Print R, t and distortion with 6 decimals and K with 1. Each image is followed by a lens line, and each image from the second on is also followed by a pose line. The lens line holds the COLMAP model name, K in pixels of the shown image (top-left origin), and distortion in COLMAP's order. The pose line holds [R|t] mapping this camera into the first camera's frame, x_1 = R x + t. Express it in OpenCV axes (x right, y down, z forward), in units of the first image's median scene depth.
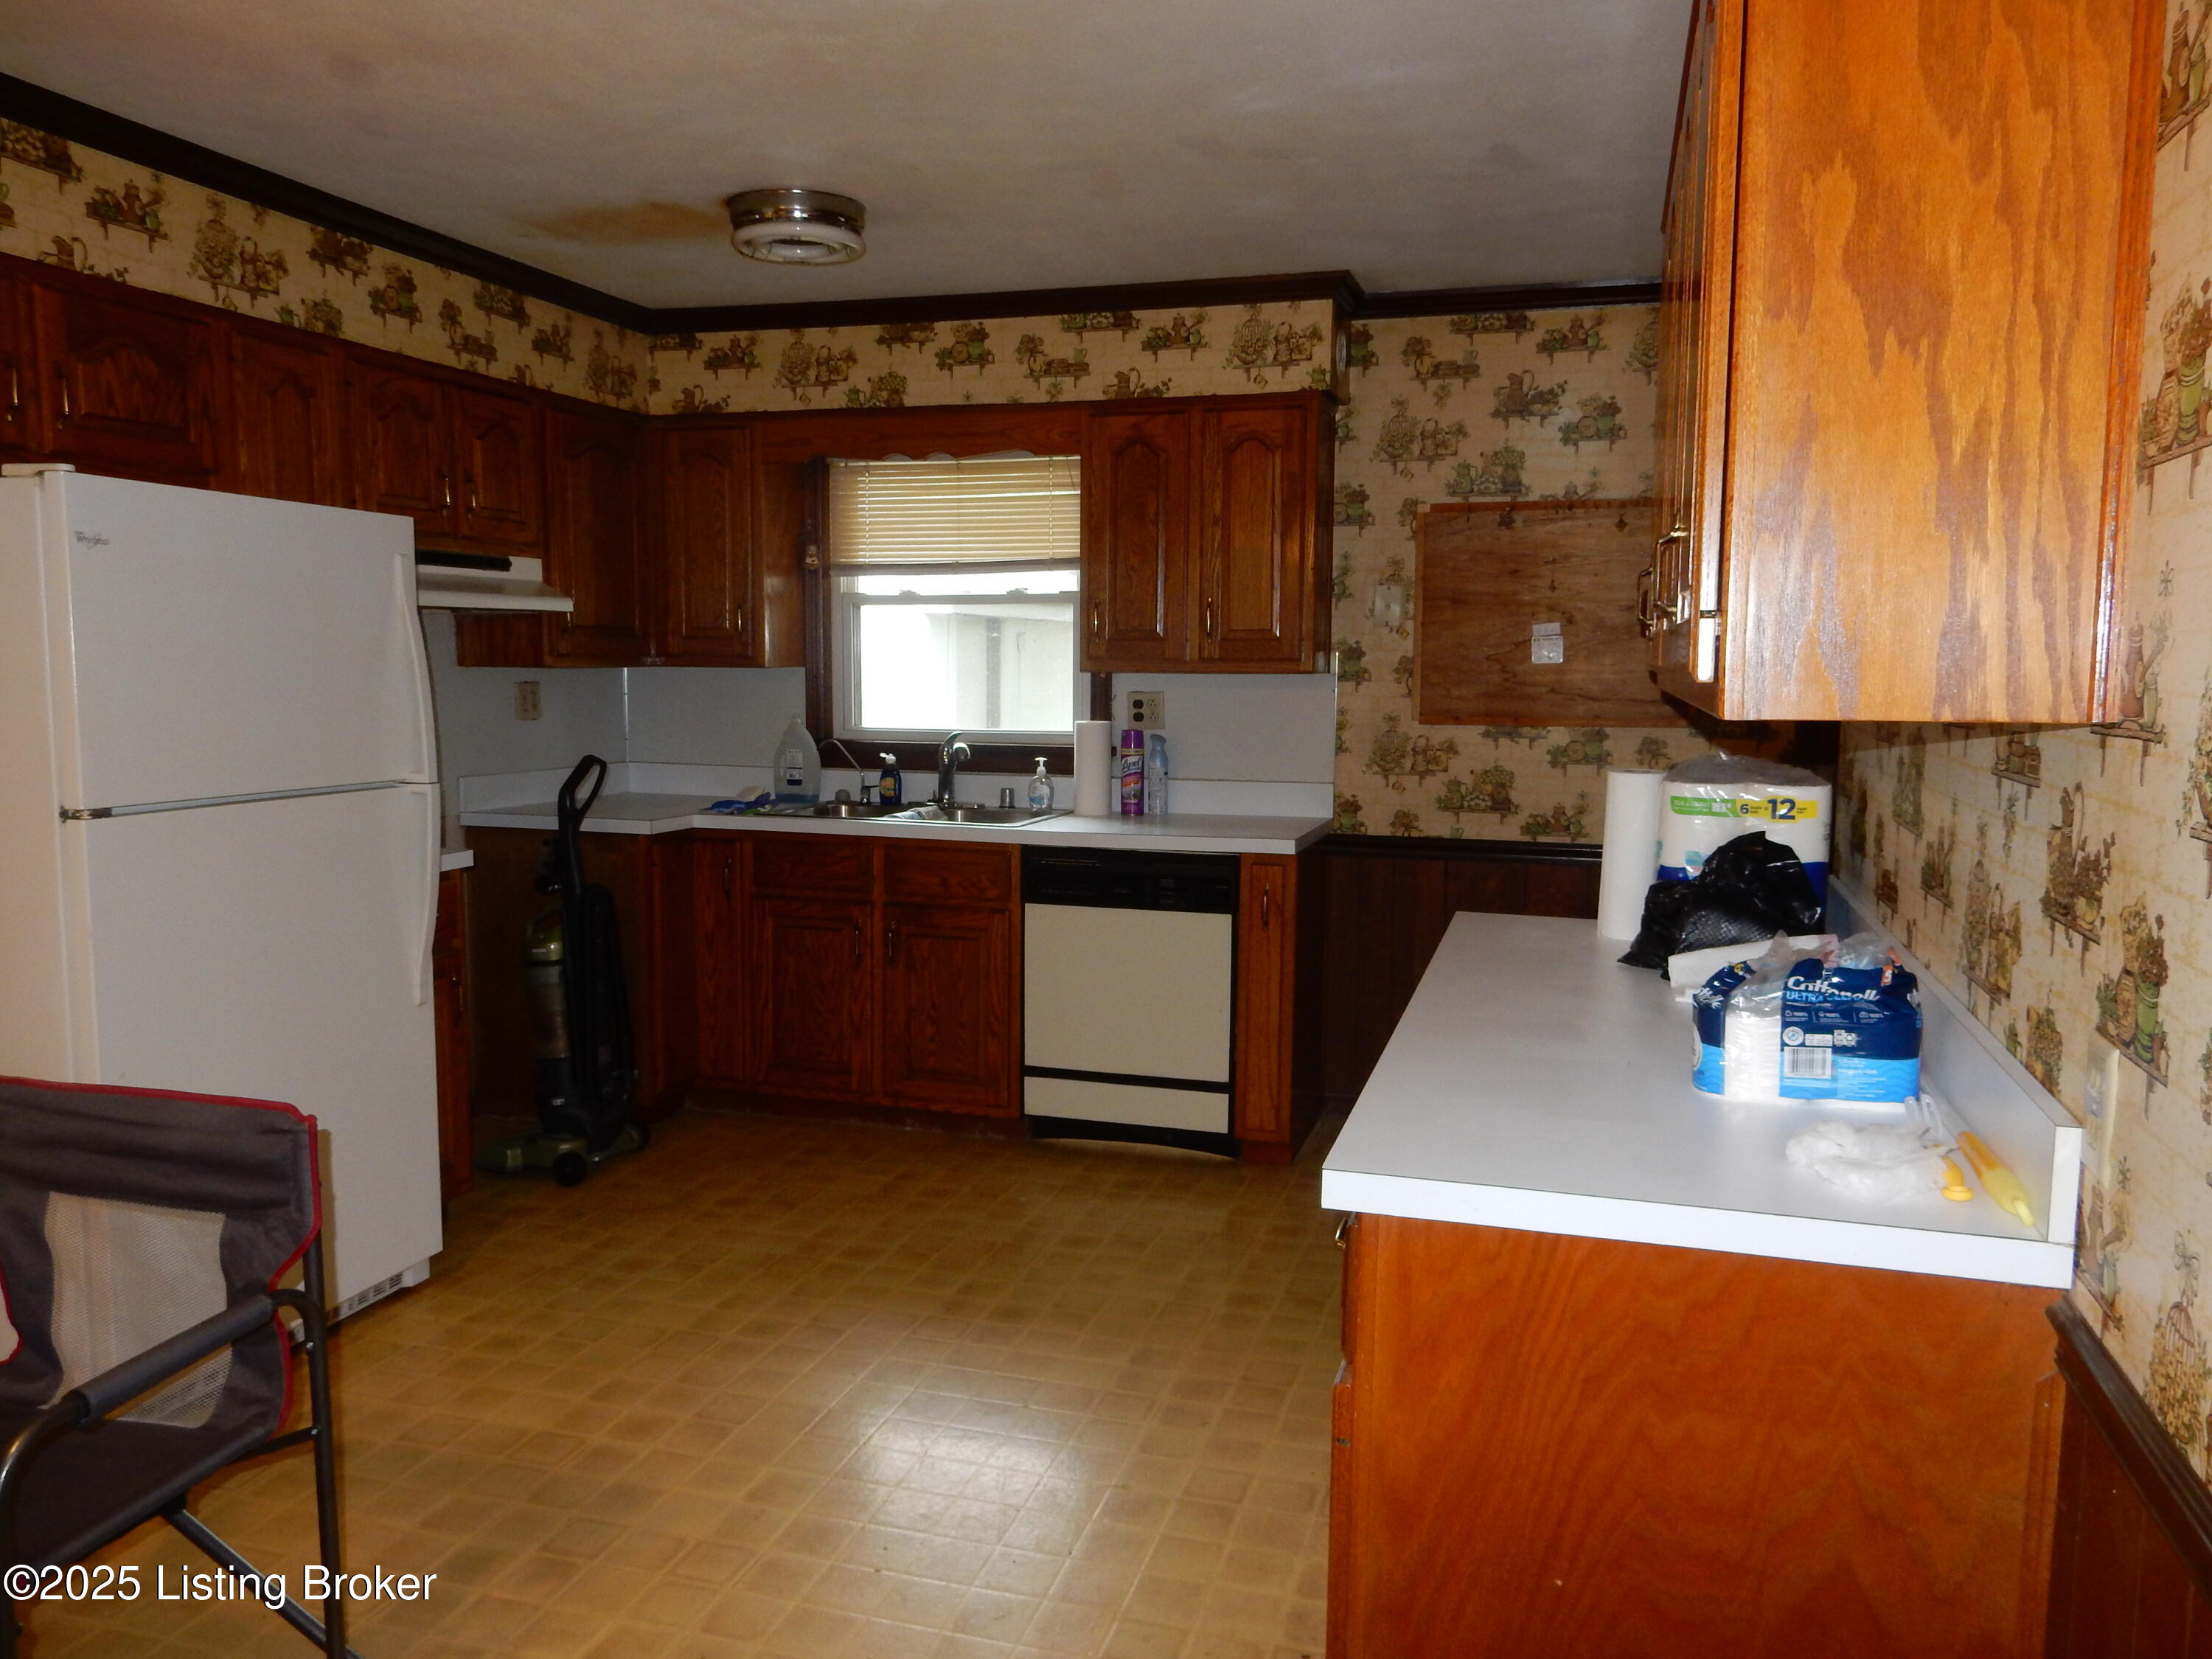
lens RADIAL K [[1615.3, 0, 1112.7], [0, 1615.3, 827.0], [0, 0, 1]] dist [-0.002050, 0.008711]
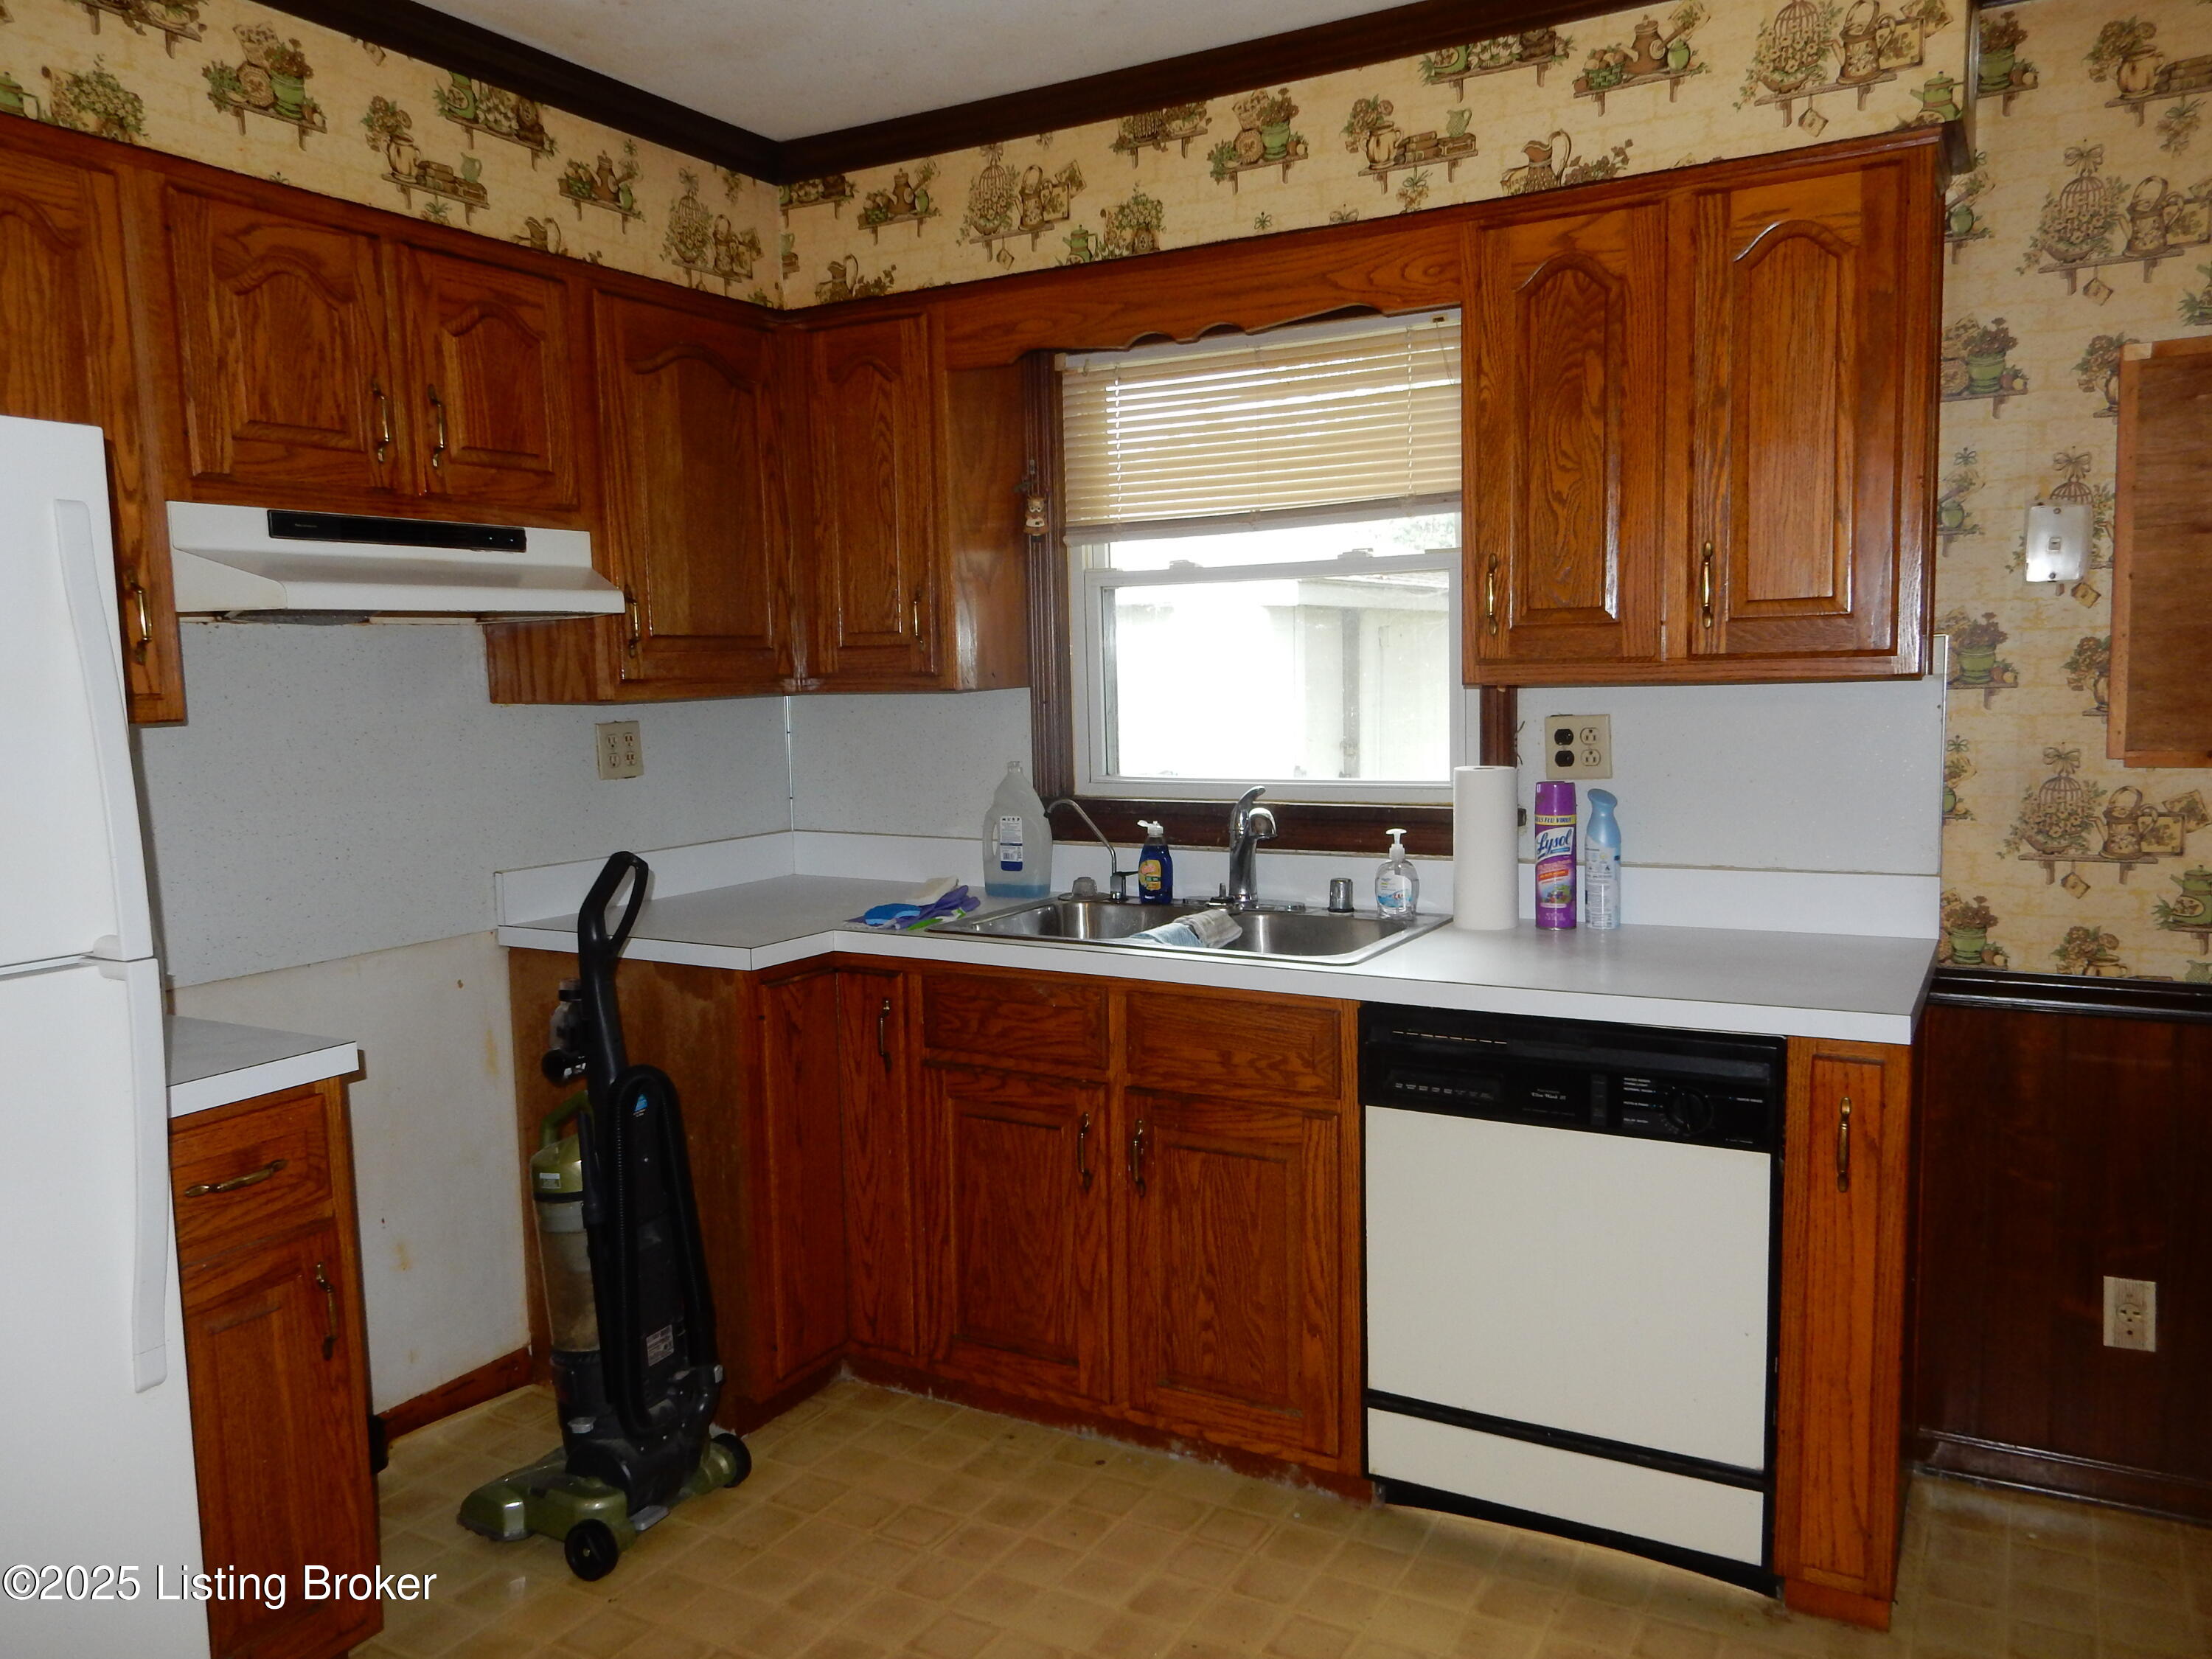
lens RADIAL K [[1615.3, 0, 1111.0], [0, 1615.3, 831.3], [0, 0, 1]] dist [-0.002050, 0.008711]
pose [[0.973885, -0.007694, -0.226912, -0.012304], [0.008183, 0.999966, 0.001214, -0.046607], [0.226895, -0.003039, 0.973914, 0.419635]]
